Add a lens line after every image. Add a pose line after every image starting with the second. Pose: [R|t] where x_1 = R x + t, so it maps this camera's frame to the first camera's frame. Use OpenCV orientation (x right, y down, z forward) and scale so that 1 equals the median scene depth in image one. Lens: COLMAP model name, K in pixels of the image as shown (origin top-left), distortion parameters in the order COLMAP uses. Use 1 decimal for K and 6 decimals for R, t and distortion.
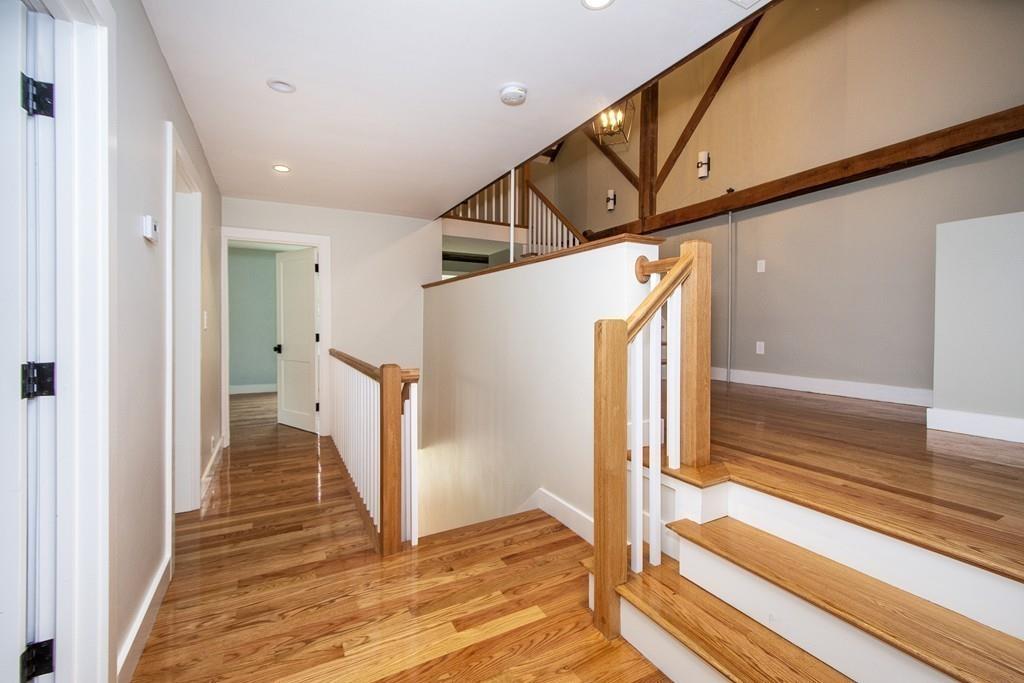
lens RADIAL K [[443.9, 0, 524.4], [0, 443.9, 342.2], [0, 0, 1]] dist [0.006866, 0.000068]
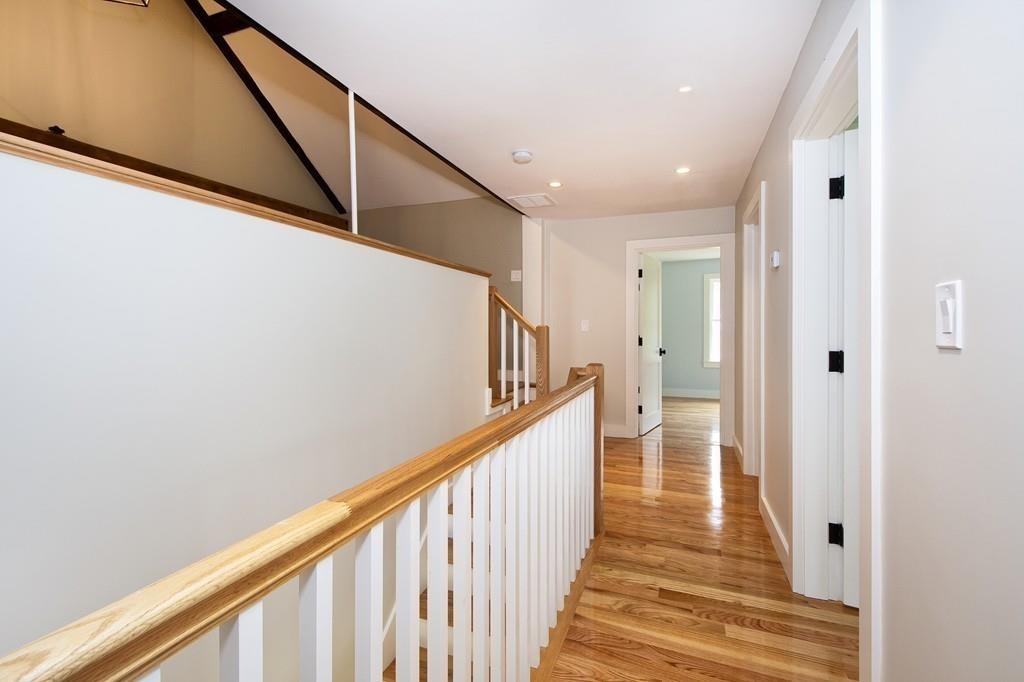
lens RADIAL K [[439.7, 0, 506.3], [0, 439.7, 325.9], [0, 0, 1]] dist [0.003627, 0.000090]
pose [[-0.620418, -0.006561, 0.784244, -0.937296], [0.022523, 0.999404, 0.026179, -0.068506], [-0.783948, 0.033905, -0.619900, 1.676897]]
